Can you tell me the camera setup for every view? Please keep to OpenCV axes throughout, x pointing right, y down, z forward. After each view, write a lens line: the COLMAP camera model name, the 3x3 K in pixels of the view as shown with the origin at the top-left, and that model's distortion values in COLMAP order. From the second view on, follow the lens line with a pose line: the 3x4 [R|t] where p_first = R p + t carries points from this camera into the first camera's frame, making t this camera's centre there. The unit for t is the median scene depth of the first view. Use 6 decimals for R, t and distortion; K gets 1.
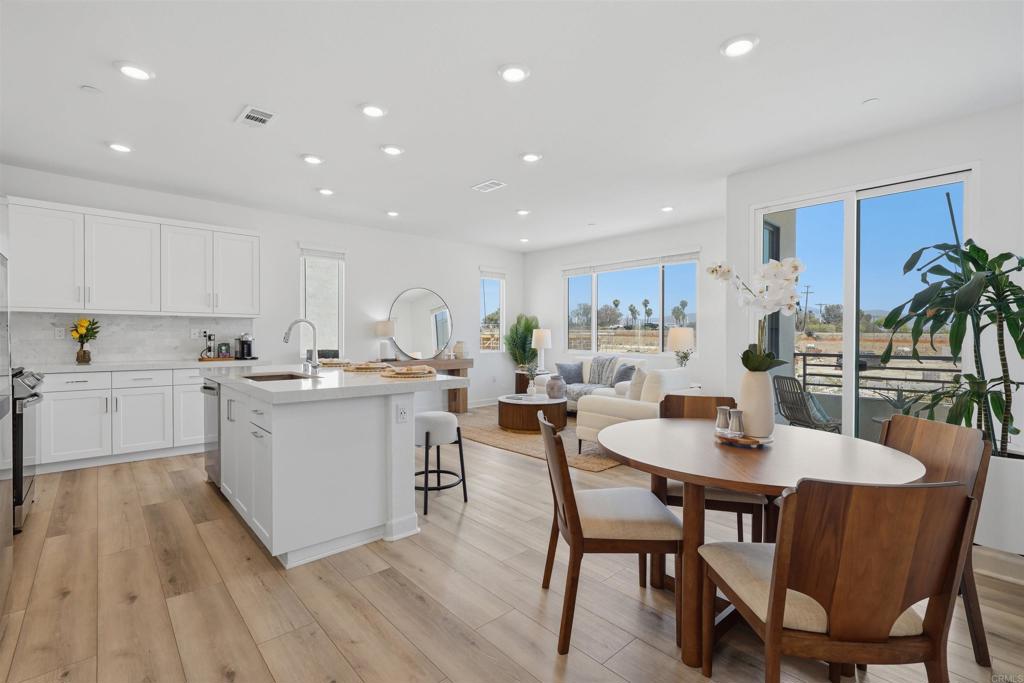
lens RADIAL K [[457.6, 0, 512.0], [0, 457.6, 341.5], [0, 0, 1]] dist [-0.005822, -0.000239]
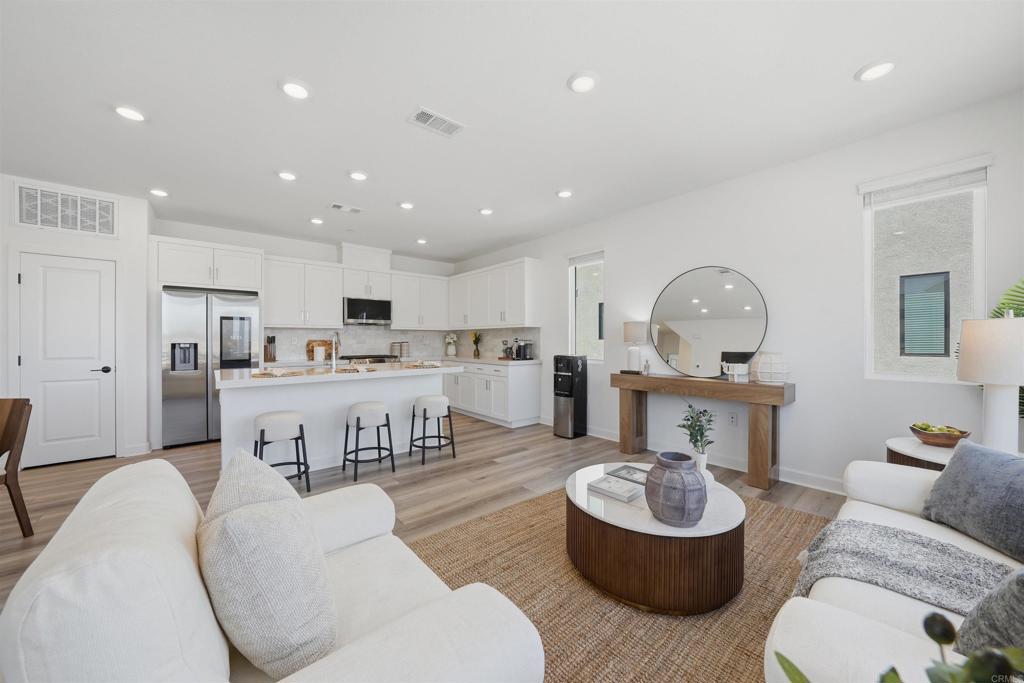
lens RADIAL K [[361.7, 0, 508.7], [0, 361.7, 340.6], [0, 0, 1]] dist [-0.023408, 0.004749]
pose [[-0.038359, -0.001934, -0.999262, 0.403164], [-0.009262, 0.999956, -0.001580, -0.012138], [0.999221, 0.009195, -0.038376, 0.939759]]
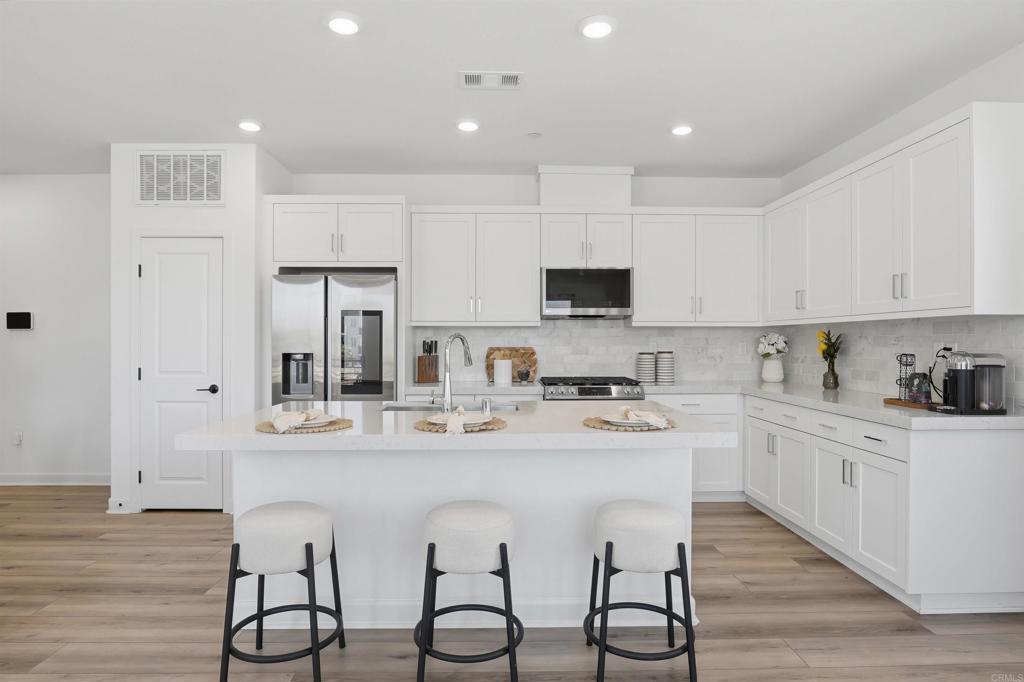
lens RADIAL K [[569.6, 0, 508.5], [0, 569.6, 340.6], [0, 0, 1]] dist [-0.021190, 0.000267]
pose [[-0.656751, -0.004831, -0.754092, 0.091087], [-0.011139, 0.999933, 0.003295, -0.024124], [0.754025, 0.010564, -0.656761, 0.961351]]
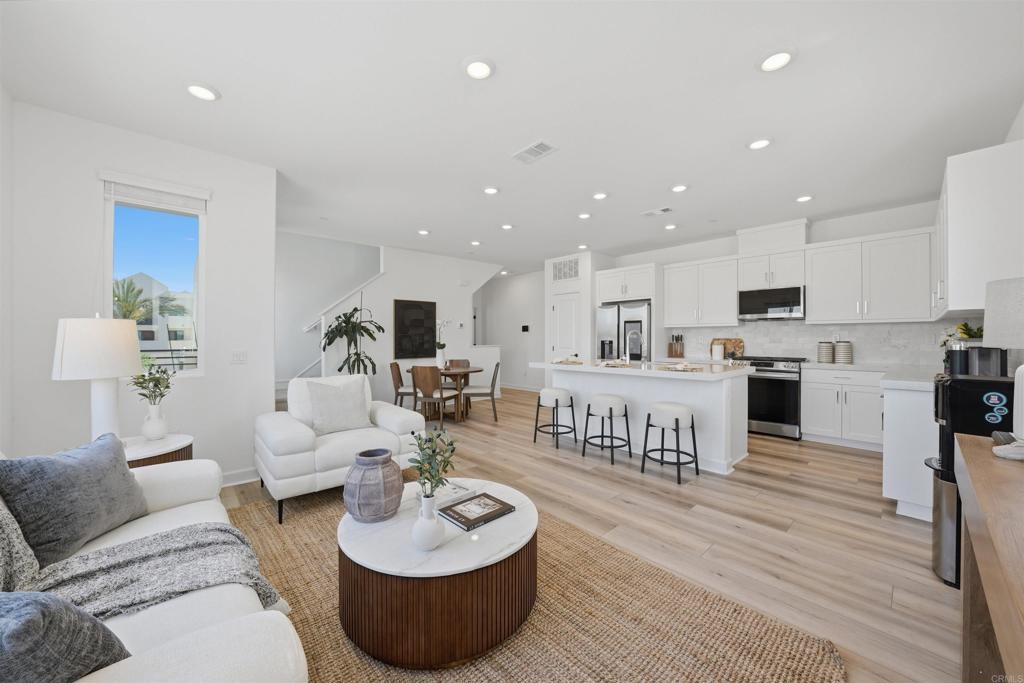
lens RADIAL K [[374.0, 0, 509.8], [0, 374.0, 338.8], [0, 0, 1]] dist [-0.024599, 0.005455]
pose [[-0.999982, -0.004315, 0.004262, -0.009404], [-0.004270, 0.999936, 0.010464, -0.017780], [-0.004307, 0.010446, -0.999936, 1.373122]]
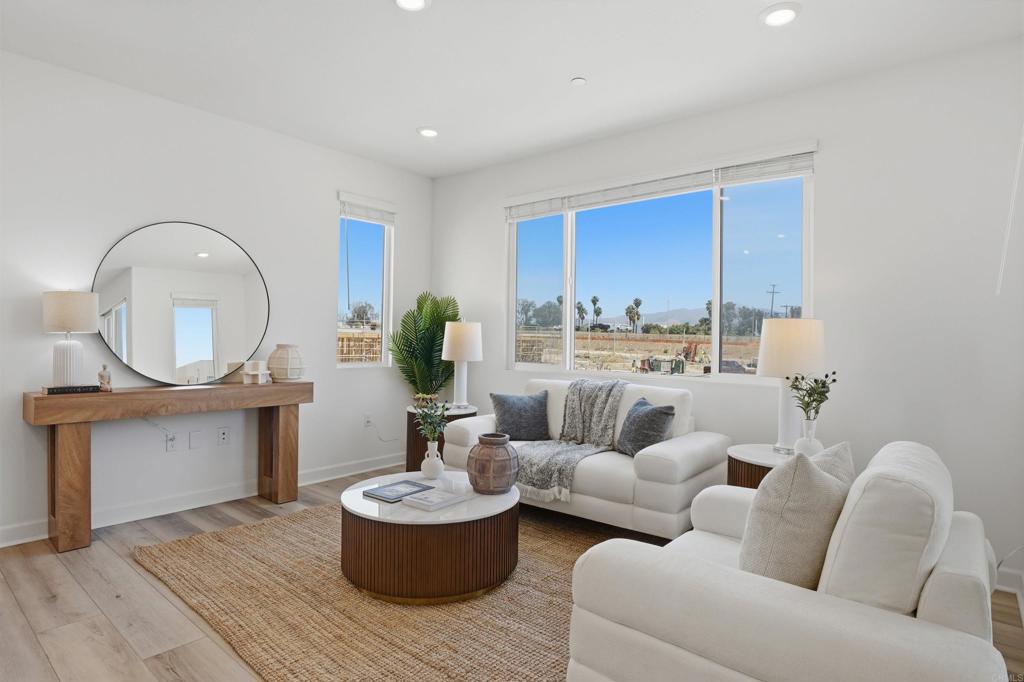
lens RADIAL K [[569.6, 0, 508.5], [0, 569.6, 340.6], [0, 0, 1]] dist [-0.021190, 0.000267]
pose [[0.991516, 0.013564, 0.129276, 0.047991], [-0.012803, 0.999896, -0.006712, -0.004402], [-0.129354, 0.005000, 0.991586, 0.540169]]
